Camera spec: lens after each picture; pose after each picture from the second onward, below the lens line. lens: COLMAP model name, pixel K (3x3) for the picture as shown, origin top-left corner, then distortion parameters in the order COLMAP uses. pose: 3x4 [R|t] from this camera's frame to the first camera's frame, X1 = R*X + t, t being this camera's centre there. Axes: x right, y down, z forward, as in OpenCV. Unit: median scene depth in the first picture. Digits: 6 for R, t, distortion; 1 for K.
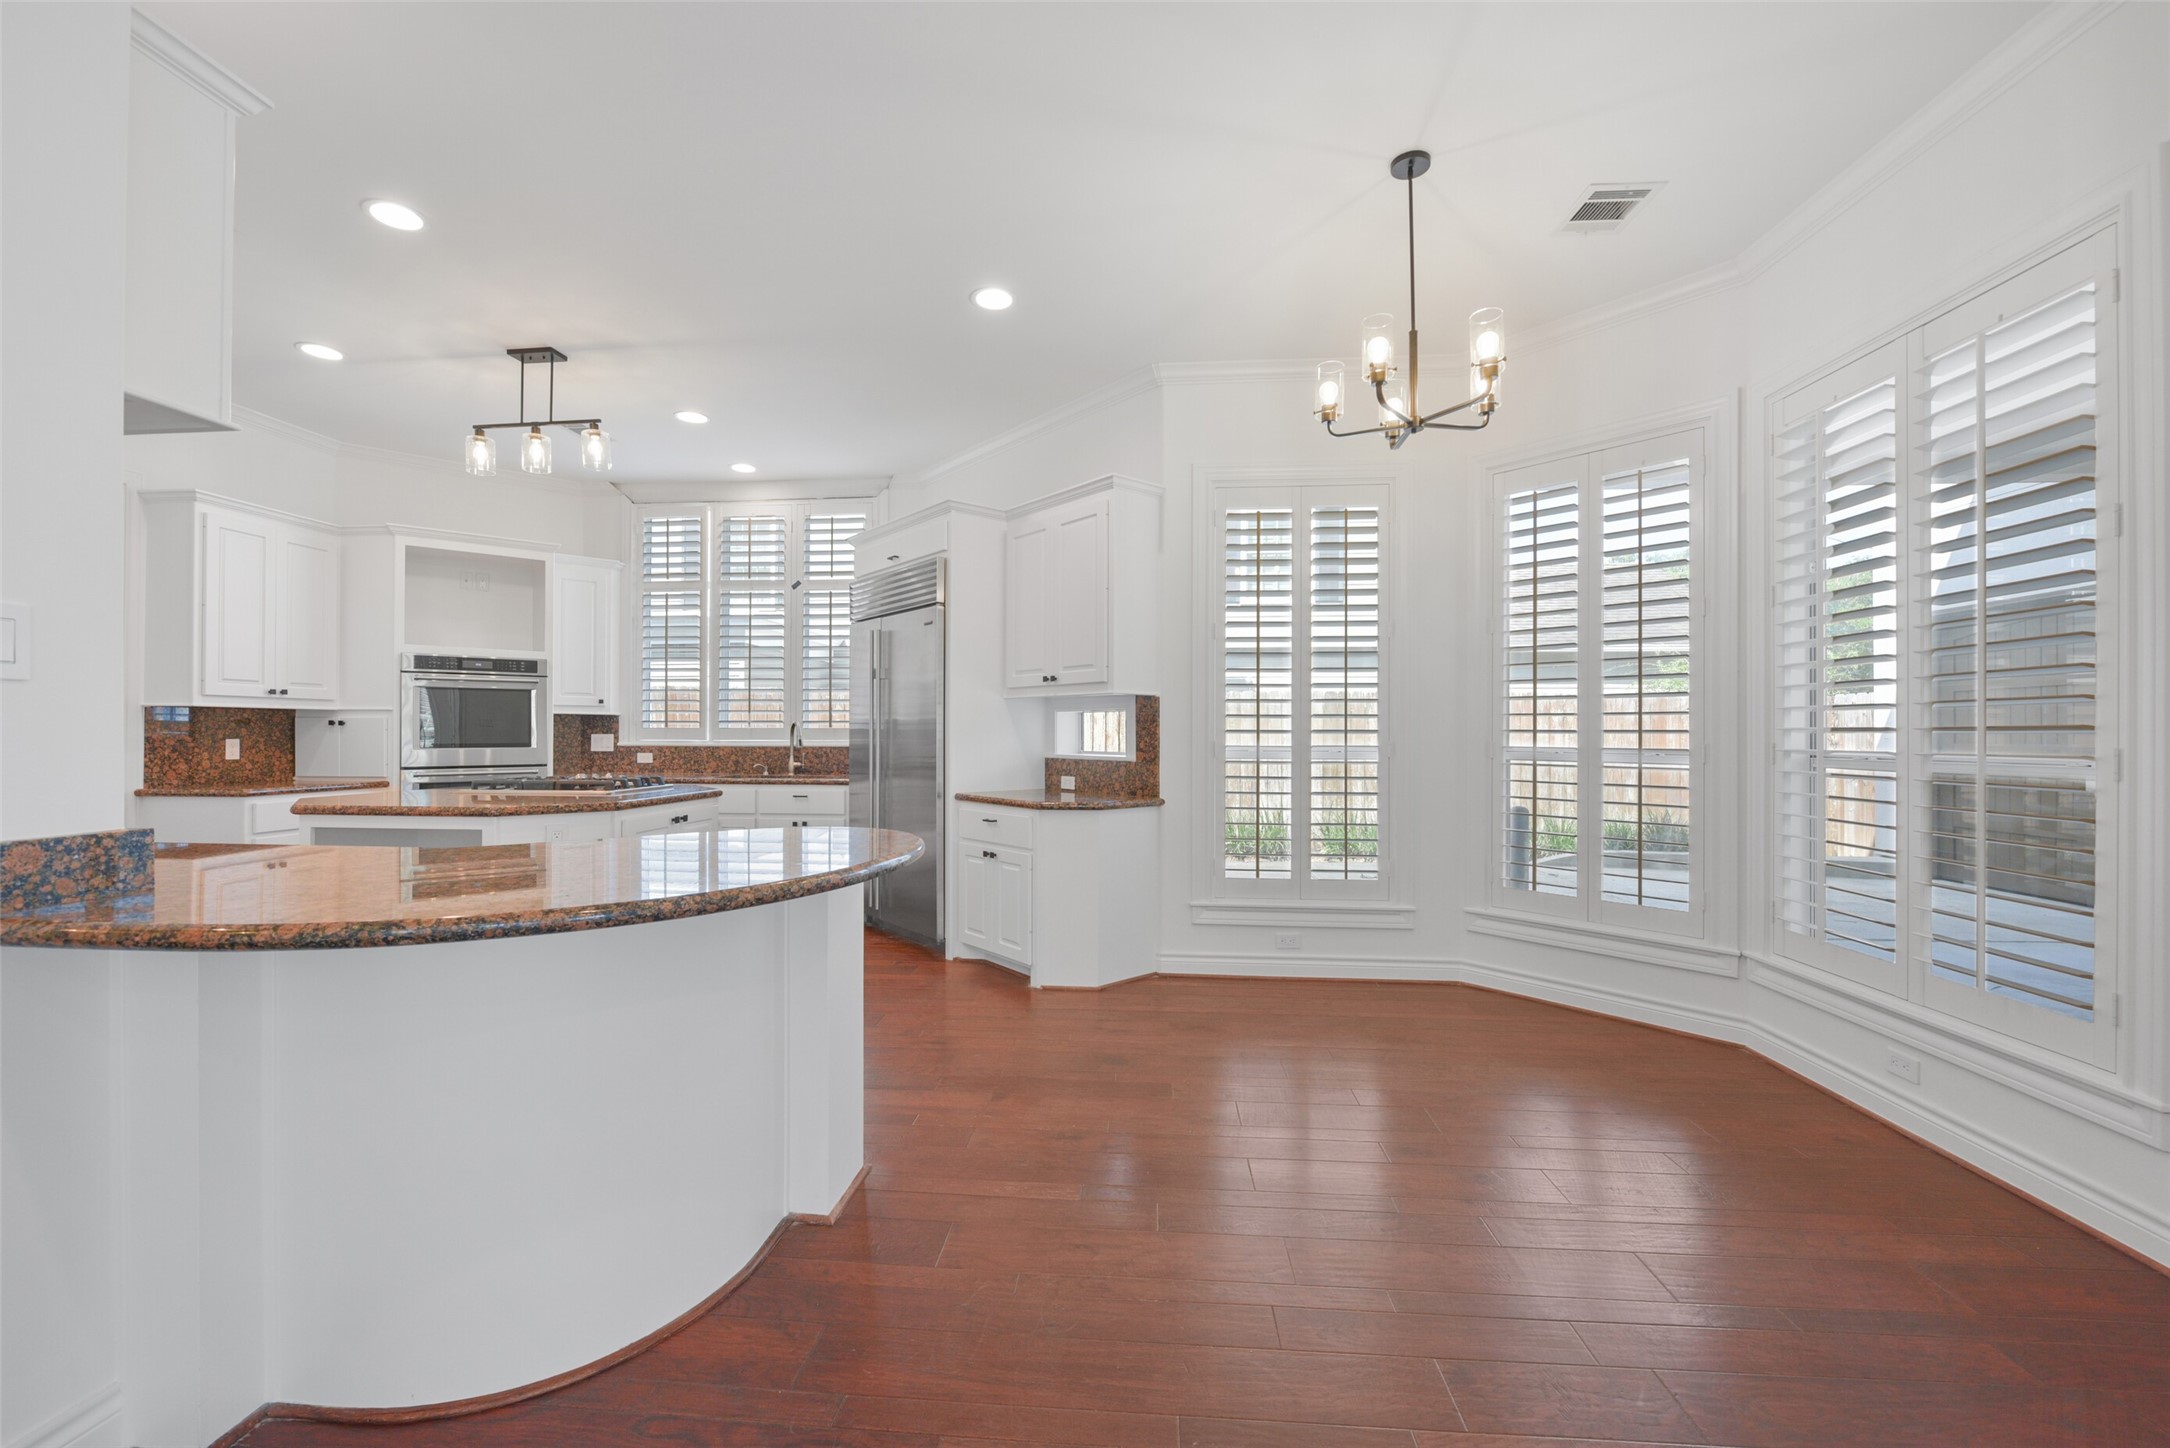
lens RADIAL K [[872.0, 0, 1077.9], [0, 872.0, 729.3], [0, 0, 1]] dist [0.007886, -0.003008]
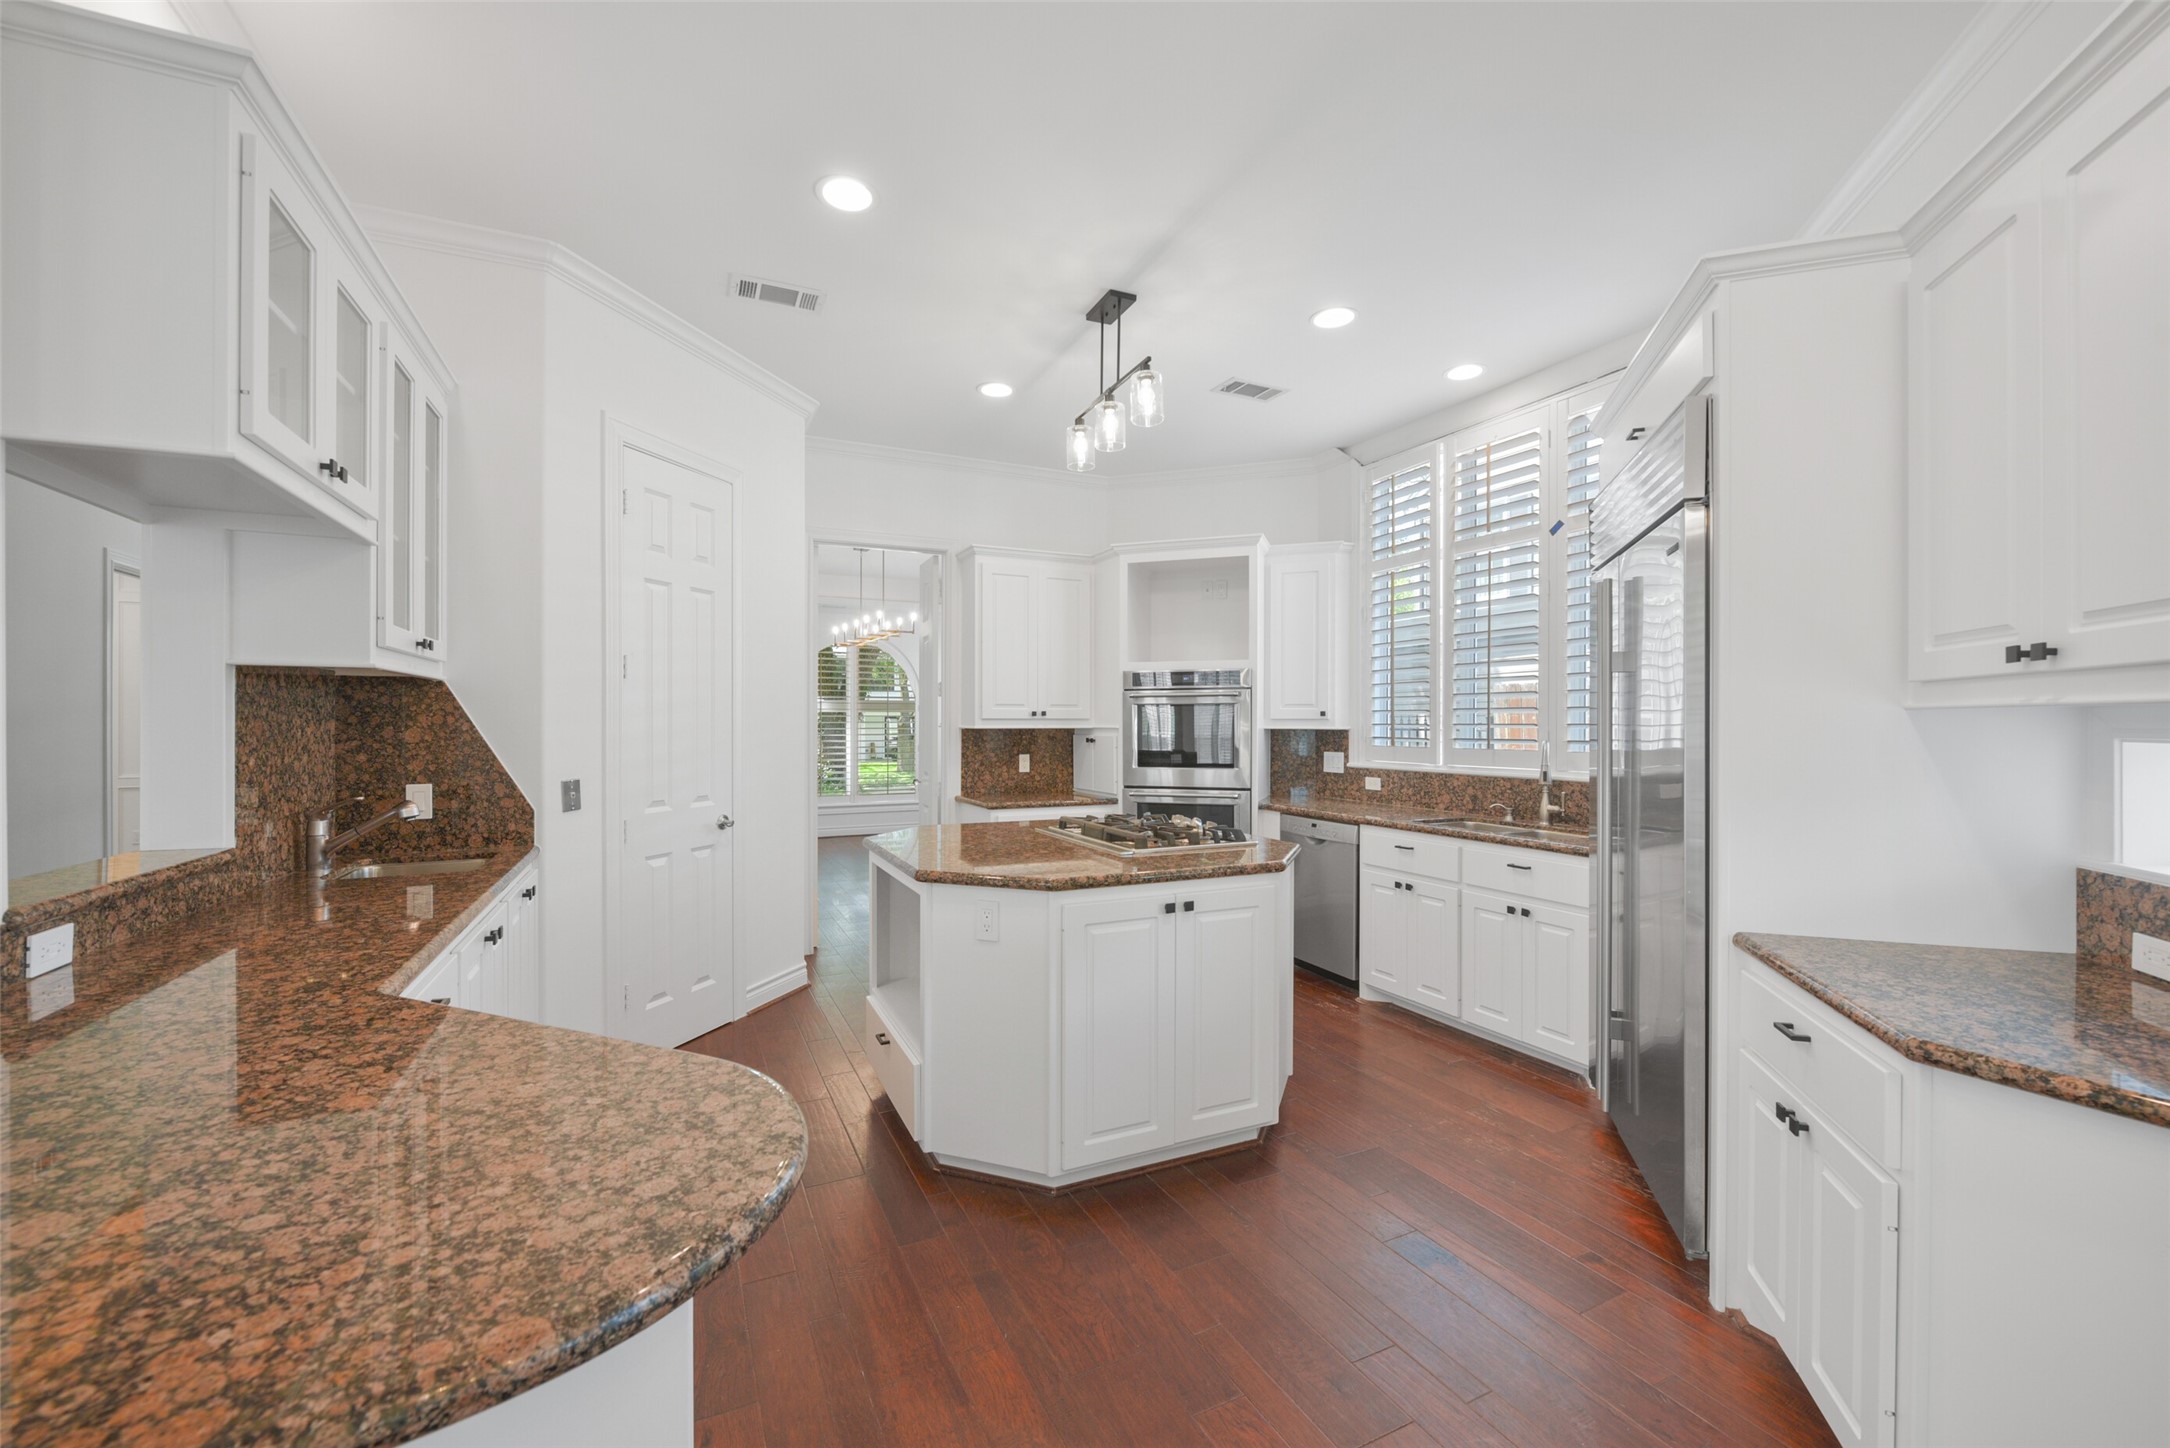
lens RADIAL K [[872.0, 0, 1065.4], [0, 872.0, 728.8], [0, 0, 1]] dist [0.007886, -0.003008]
pose [[0.505769, 0.001754, -0.862667, 0.059178], [0.004879, 0.999976, 0.004894, -0.027455], [0.862655, -0.006684, 0.505748, 0.437171]]
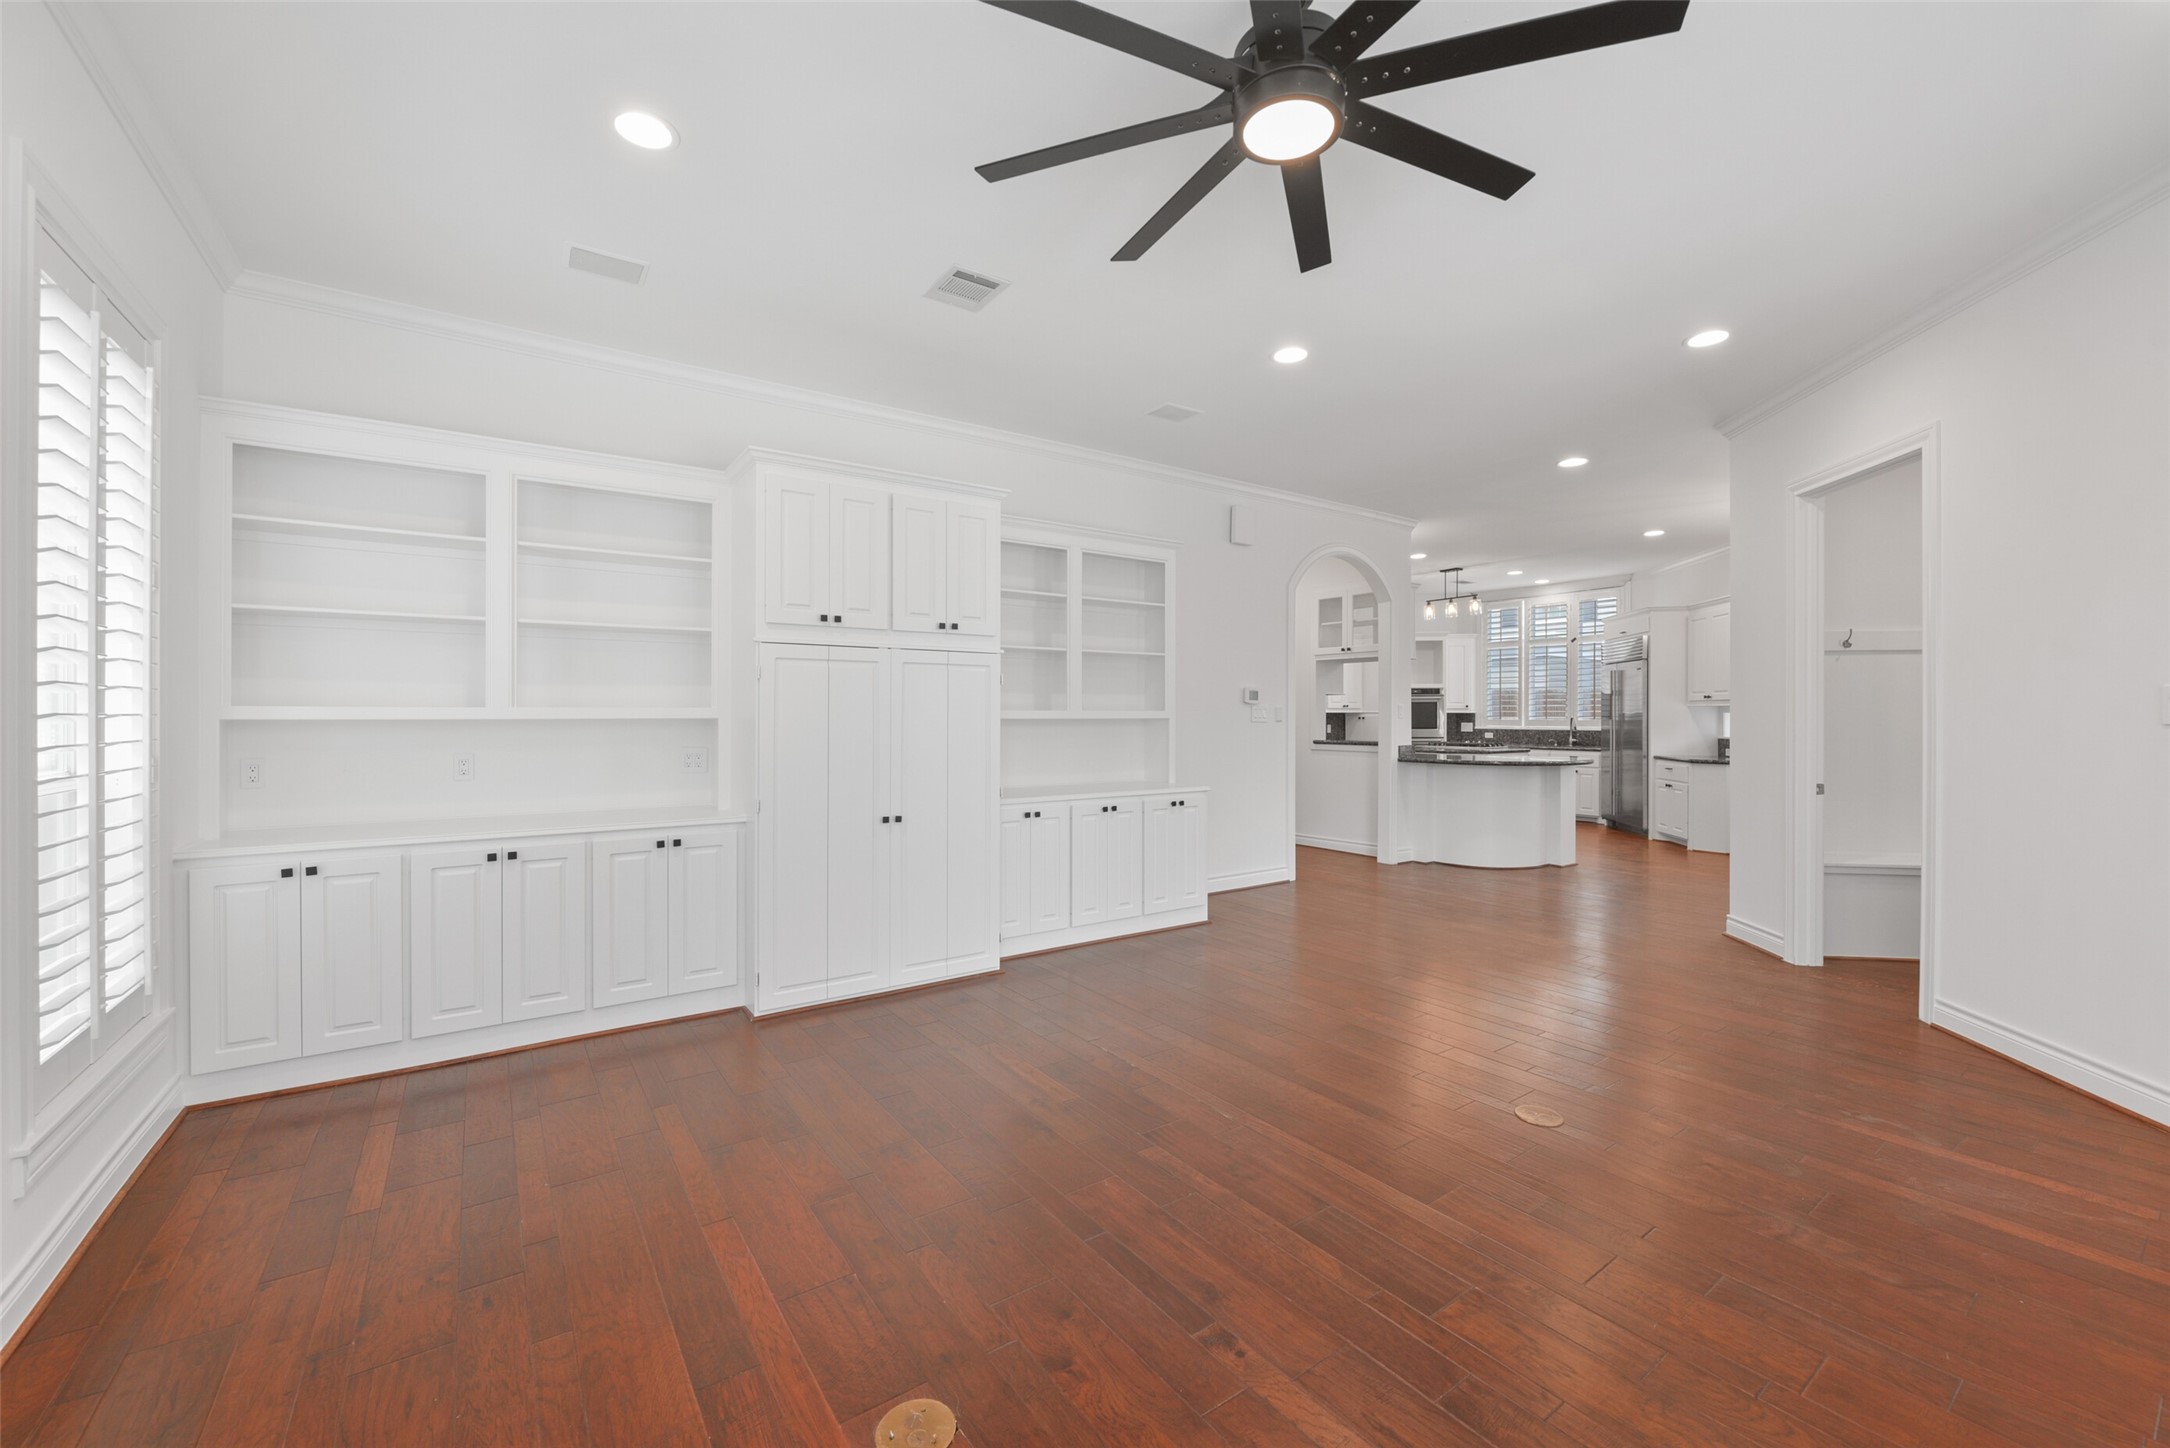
lens RADIAL K [[872.0, 0, 1085.5], [0, 872.0, 717.8], [0, 0, 1]] dist [0.007886, -0.003008]
pose [[0.650090, 0.000693, -0.759857, 0.461821], [0.006013, 0.999964, 0.006057, -0.027223], [0.759834, -0.008507, 0.650062, -1.102784]]
